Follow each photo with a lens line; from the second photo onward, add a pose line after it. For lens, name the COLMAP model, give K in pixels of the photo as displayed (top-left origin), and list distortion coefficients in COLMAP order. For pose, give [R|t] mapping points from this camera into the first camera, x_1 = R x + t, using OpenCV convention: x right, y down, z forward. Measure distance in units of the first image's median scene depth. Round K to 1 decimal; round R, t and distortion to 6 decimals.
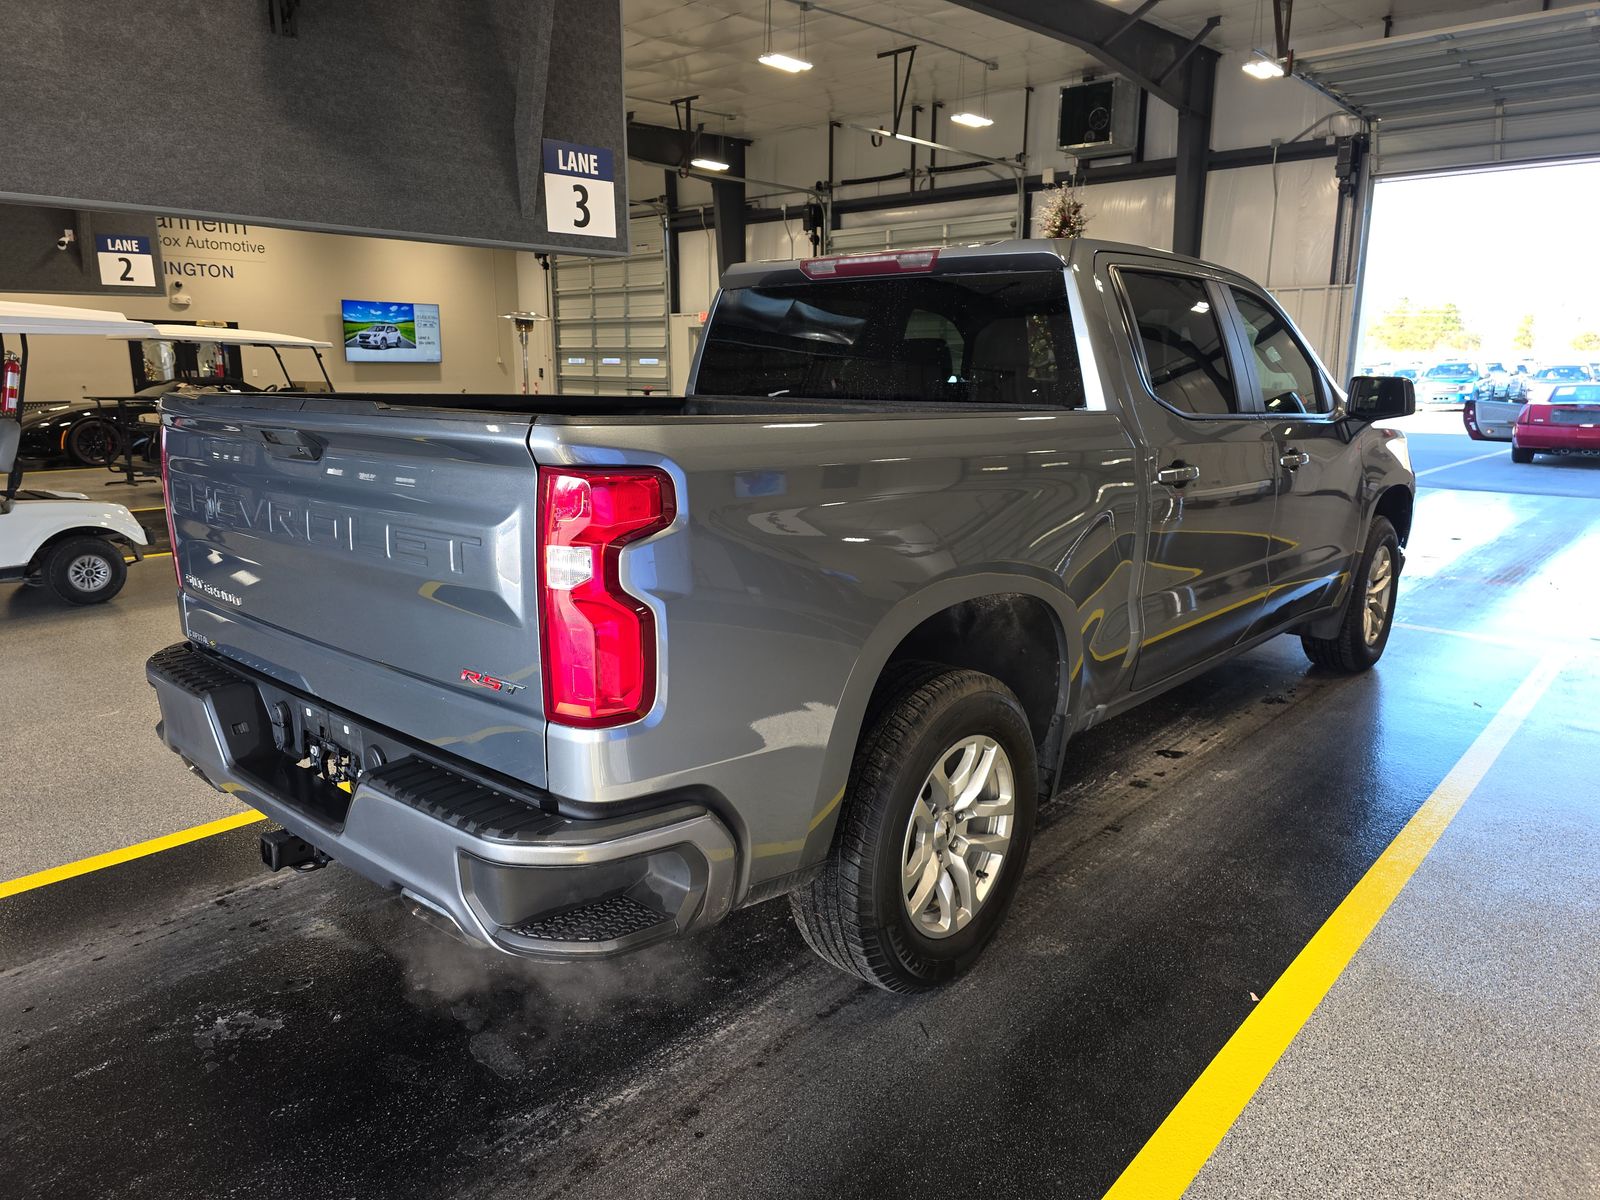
lens RADIAL K [[1085.2, 0, 784.3], [0, 1085.2, 605.2], [0, 0, 1]] dist [0.036595, -0.028308]
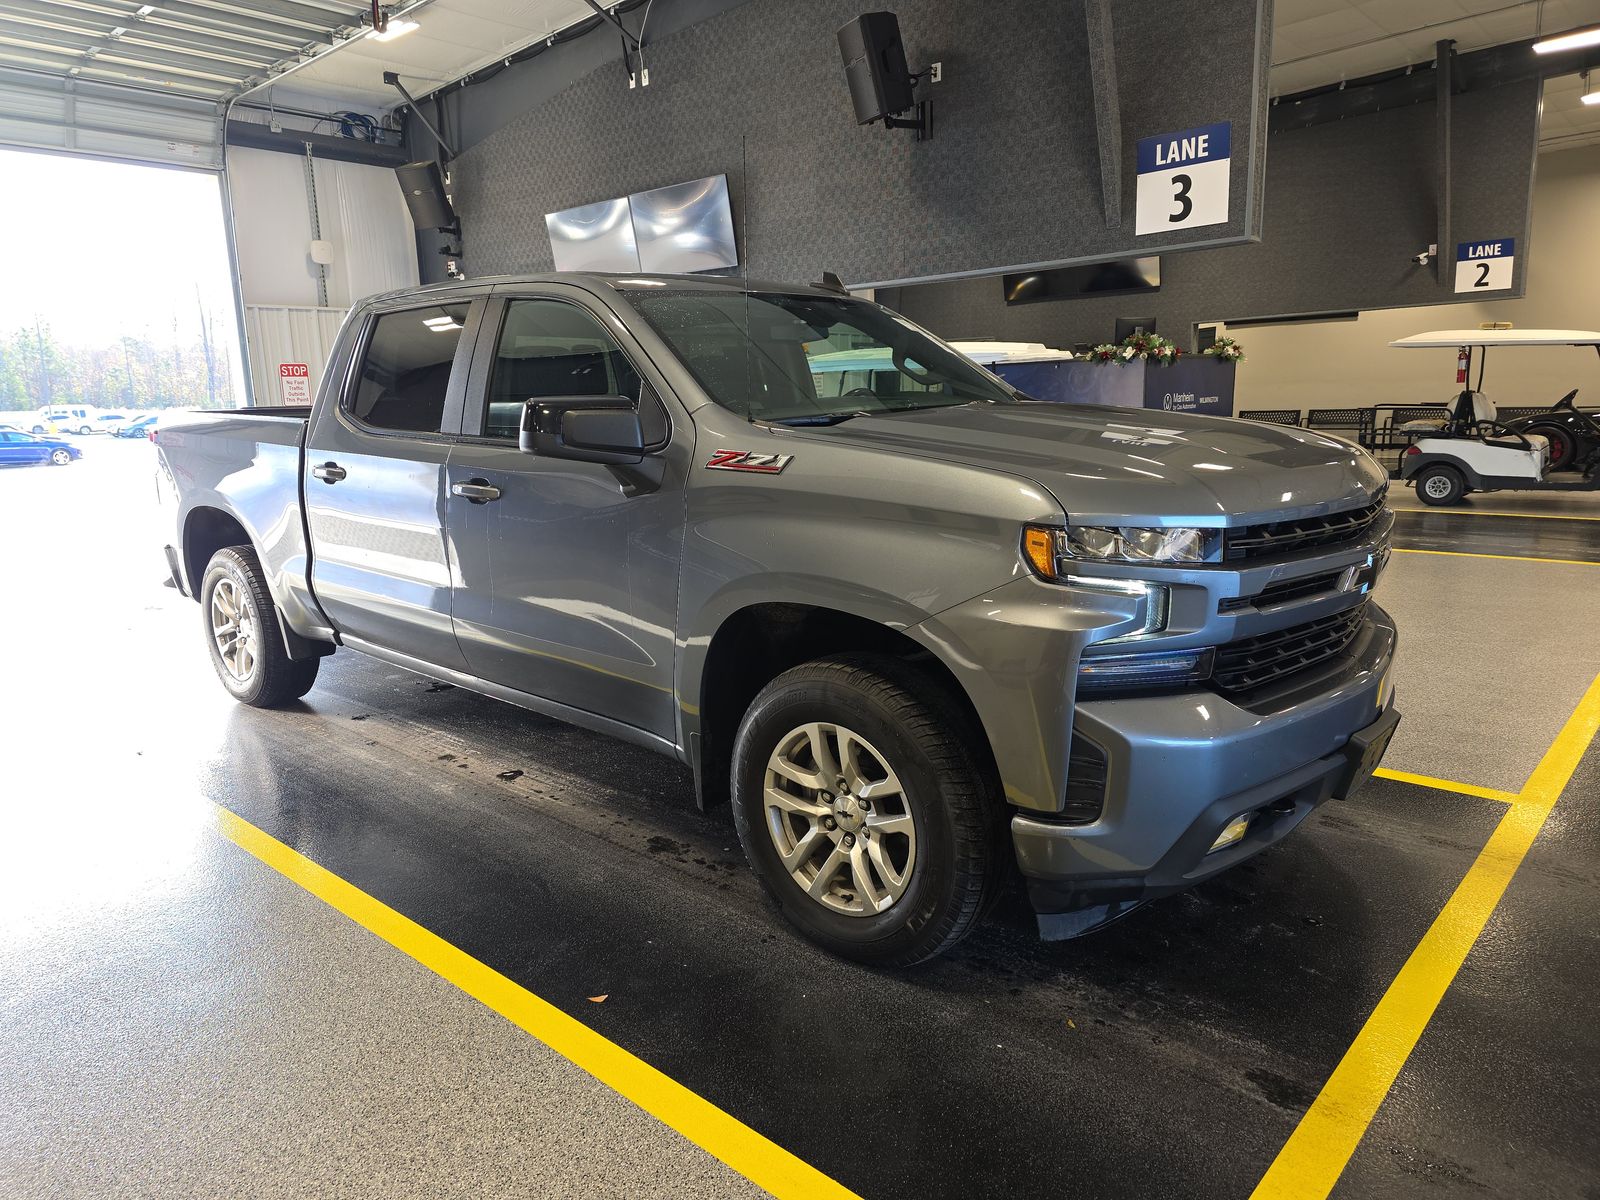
lens RADIAL K [[1085.2, 0, 784.3], [0, 1085.2, 605.2], [0, 0, 1]] dist [0.036595, -0.028308]
pose [[-0.022371, 0.190346, -0.981462, 0.783170], [-0.190529, 0.962904, 0.191090, -0.150664], [0.981427, 0.191272, 0.014725, 0.729890]]
